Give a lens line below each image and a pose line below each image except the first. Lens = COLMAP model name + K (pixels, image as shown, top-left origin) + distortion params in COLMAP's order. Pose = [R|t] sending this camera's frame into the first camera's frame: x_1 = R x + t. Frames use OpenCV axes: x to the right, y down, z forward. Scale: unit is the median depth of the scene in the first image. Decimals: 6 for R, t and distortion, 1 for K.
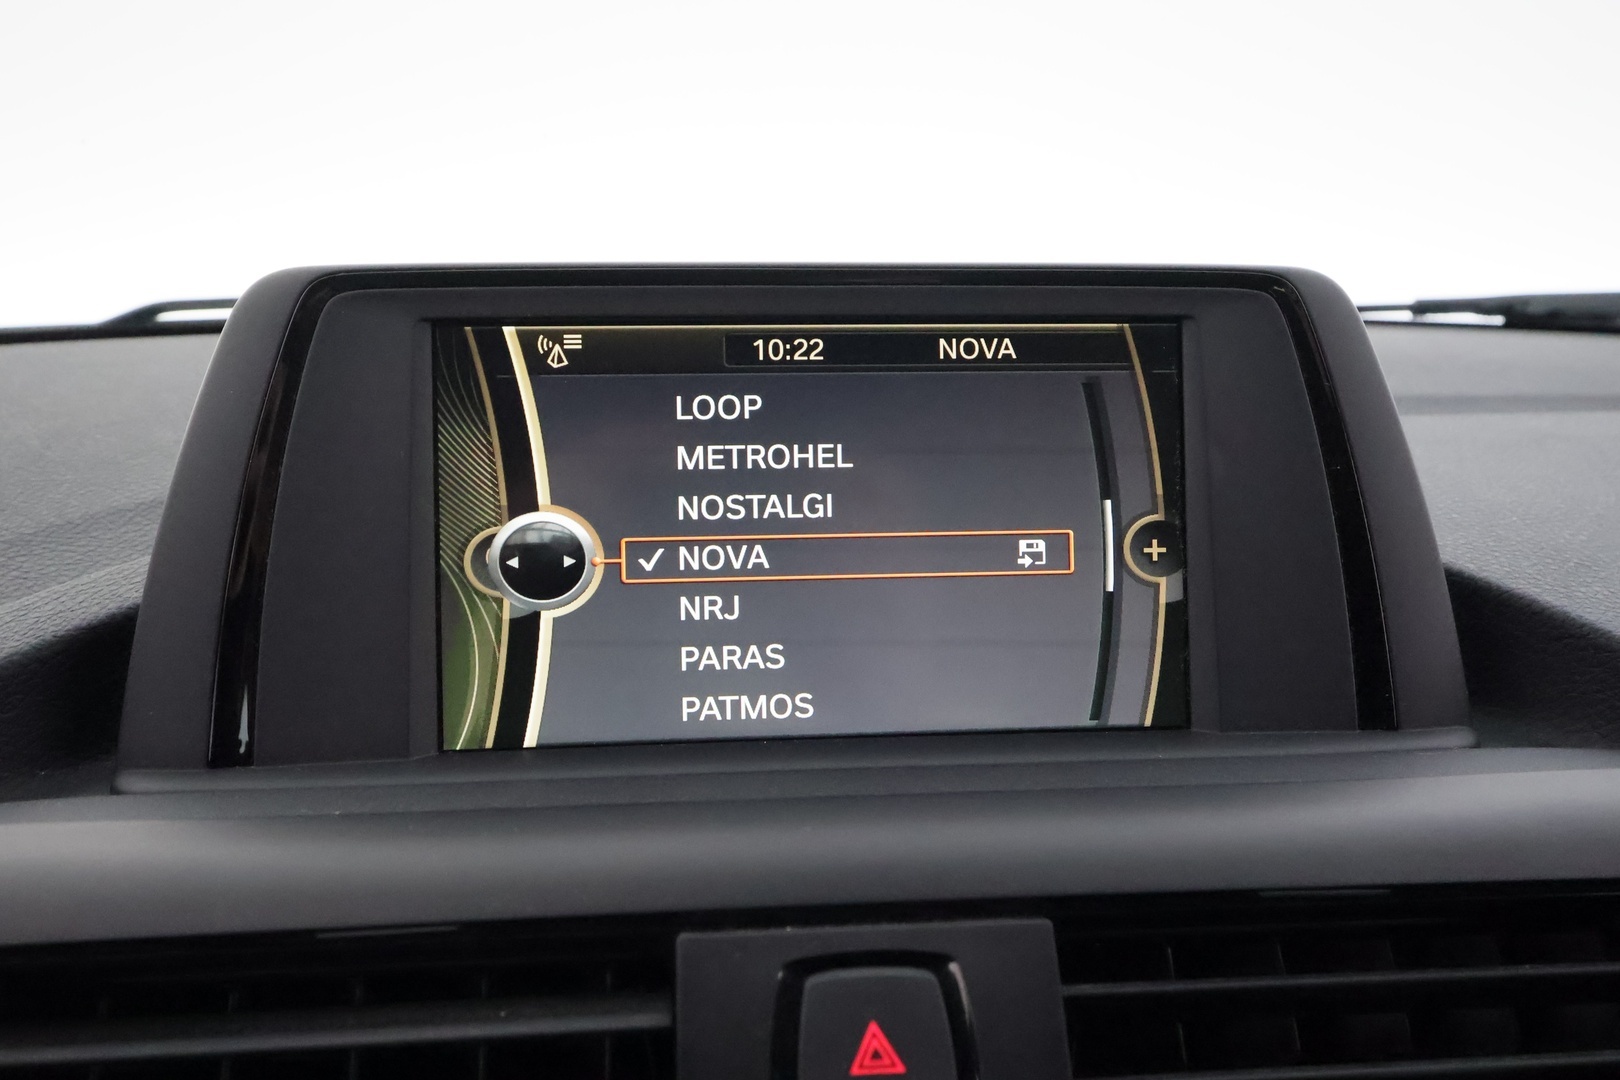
lens RADIAL K [[1269.9, 0, 810.0], [0, 1269.9, 540.0], [0, 0, 1]] dist [0.004030, 0.002778]
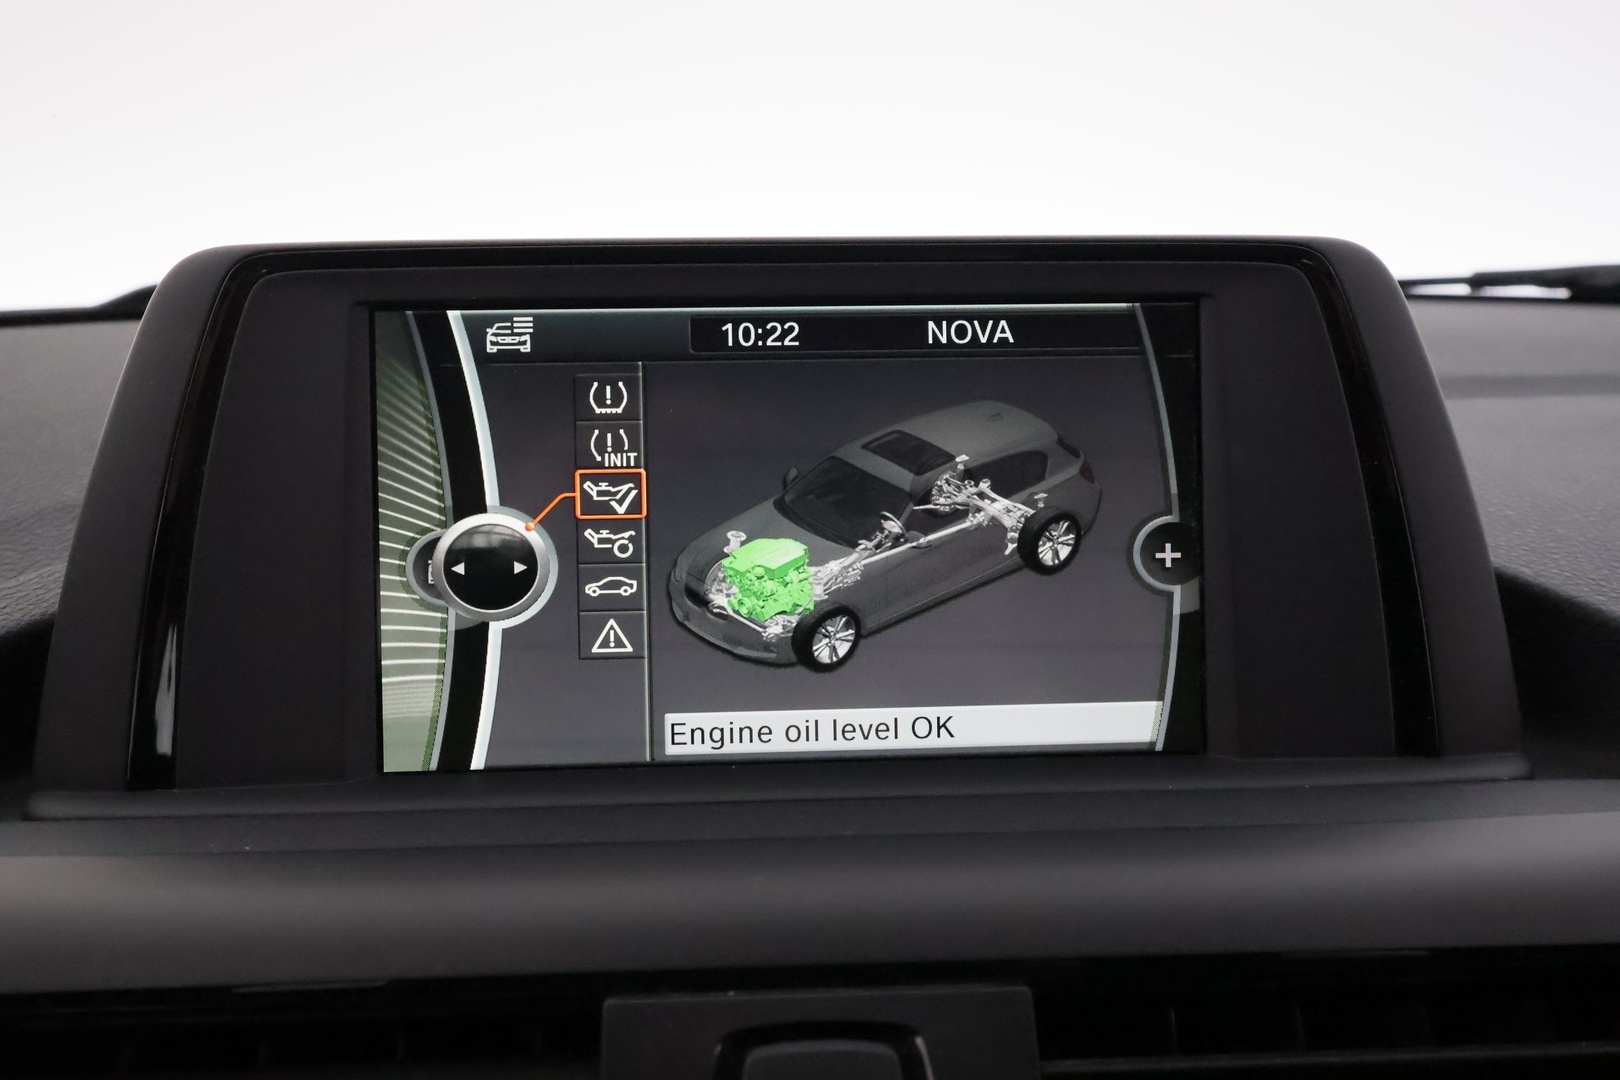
lens RADIAL K [[1261.4, 0, 810.0], [0, 1261.4, 540.0], [0, 0, 1]] dist [0.007108, -0.008753]
pose [[0.999181, 0.002069, -0.040400, 0.055426], [-0.001254, 0.999795, 0.020185, -0.021252], [0.040433, -0.020118, 0.998980, 0.098322]]
